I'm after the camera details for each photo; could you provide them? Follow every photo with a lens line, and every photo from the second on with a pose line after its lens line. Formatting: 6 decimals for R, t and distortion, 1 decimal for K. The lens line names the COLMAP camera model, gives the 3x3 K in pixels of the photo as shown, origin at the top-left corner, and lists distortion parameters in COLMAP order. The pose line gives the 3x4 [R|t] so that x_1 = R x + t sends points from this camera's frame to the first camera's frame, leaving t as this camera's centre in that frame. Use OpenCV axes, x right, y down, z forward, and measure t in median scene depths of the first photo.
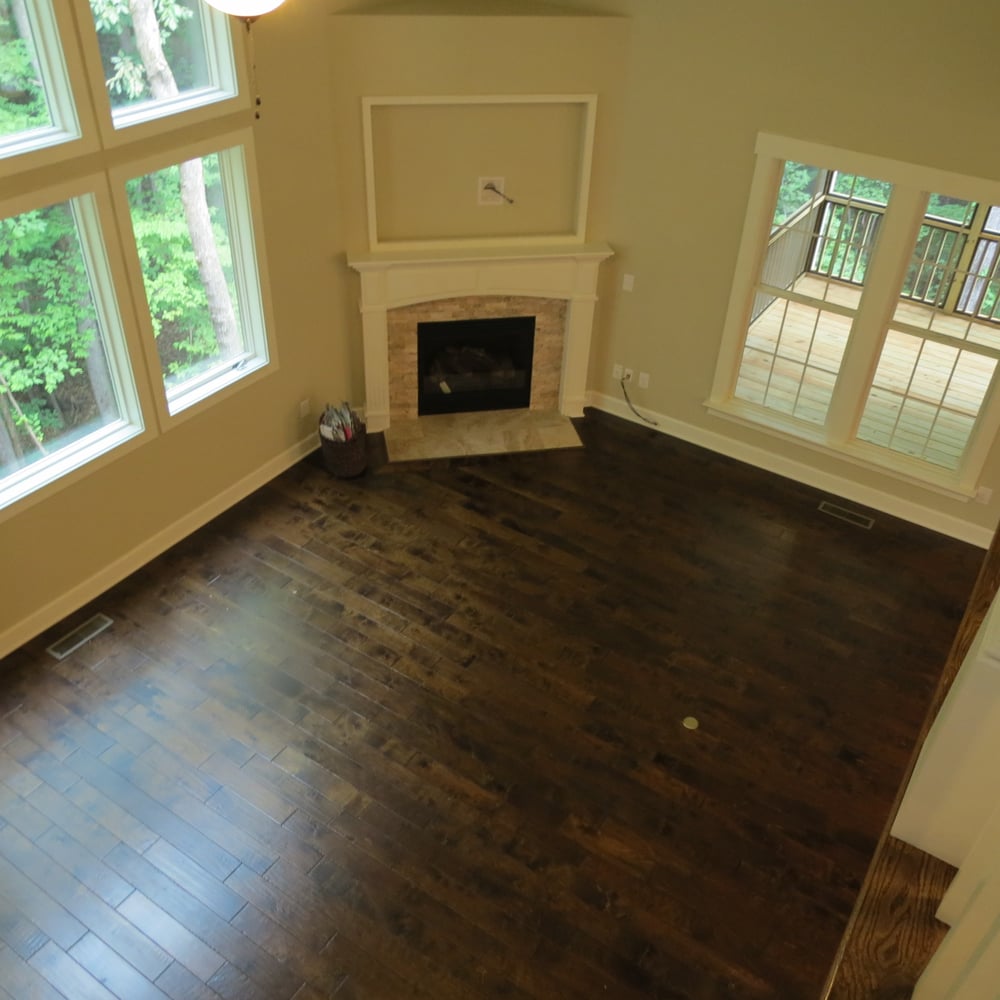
lens RADIAL K [[947.5, 0, 500.2], [0, 947.5, 498.8], [0, 0, 1]] dist [-0.028613, 0.000000]
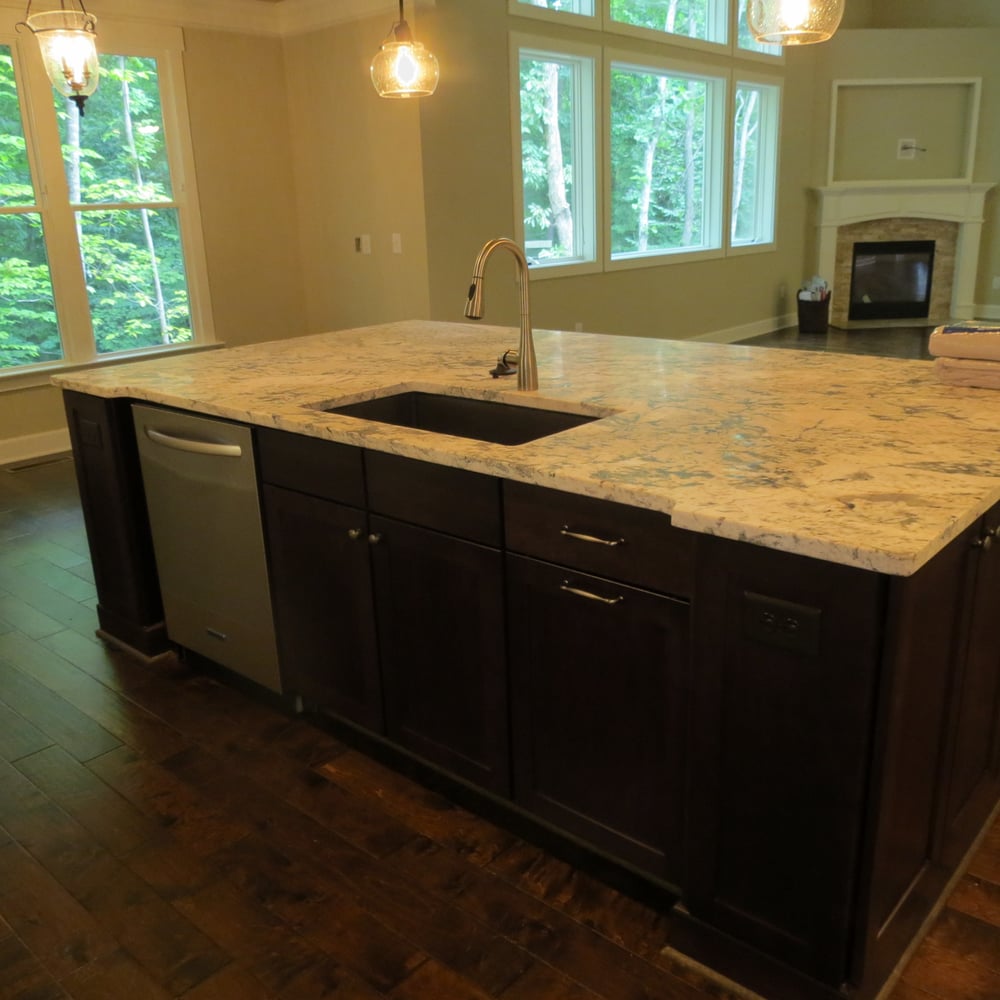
lens RADIAL K [[947.5, 0, 501.5], [0, 947.5, 502.6], [0, 0, 1]] dist [-0.028613, 0.000000]
pose [[0.988026, -0.023661, -0.152461, -0.403746], [-0.028559, 0.943047, -0.331432, 0.667673], [0.151619, 0.331817, 0.931079, -0.272264]]
